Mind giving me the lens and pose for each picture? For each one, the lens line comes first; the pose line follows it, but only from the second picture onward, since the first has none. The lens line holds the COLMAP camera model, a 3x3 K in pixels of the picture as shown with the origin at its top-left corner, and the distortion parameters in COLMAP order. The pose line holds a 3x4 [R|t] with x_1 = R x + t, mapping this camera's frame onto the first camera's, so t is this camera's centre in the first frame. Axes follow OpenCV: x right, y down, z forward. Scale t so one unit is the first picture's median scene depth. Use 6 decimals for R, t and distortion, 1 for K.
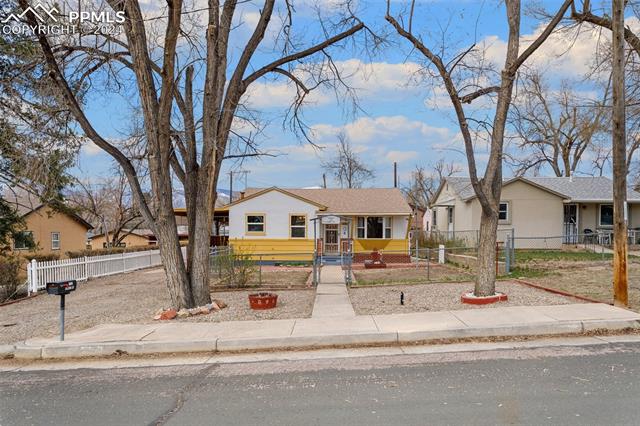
lens RADIAL K [[428.0, 0, 320.0], [0, 428.0, 213.0], [0, 0, 1]] dist [0.000209, -0.000277]
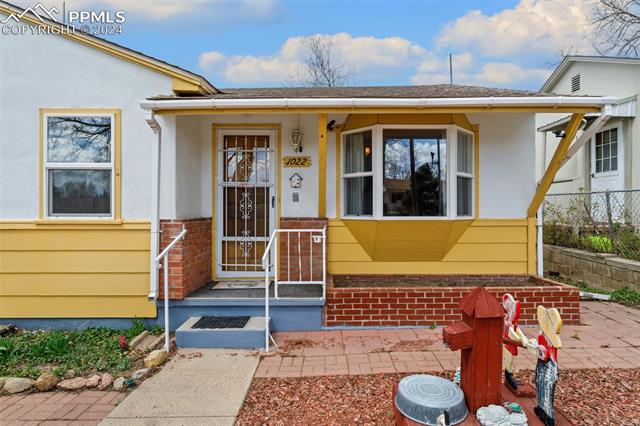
lens RADIAL K [[390.9, 0, 320.0], [0, 390.9, 213.0], [0, 0, 1]] dist [-0.000099, -0.000024]
pose [[0.999756, -0.004268, 0.021658, 0.067614], [0.002616, 0.997124, 0.075746, 0.039482], [-0.021919, -0.075671, 0.996892, 0.770004]]
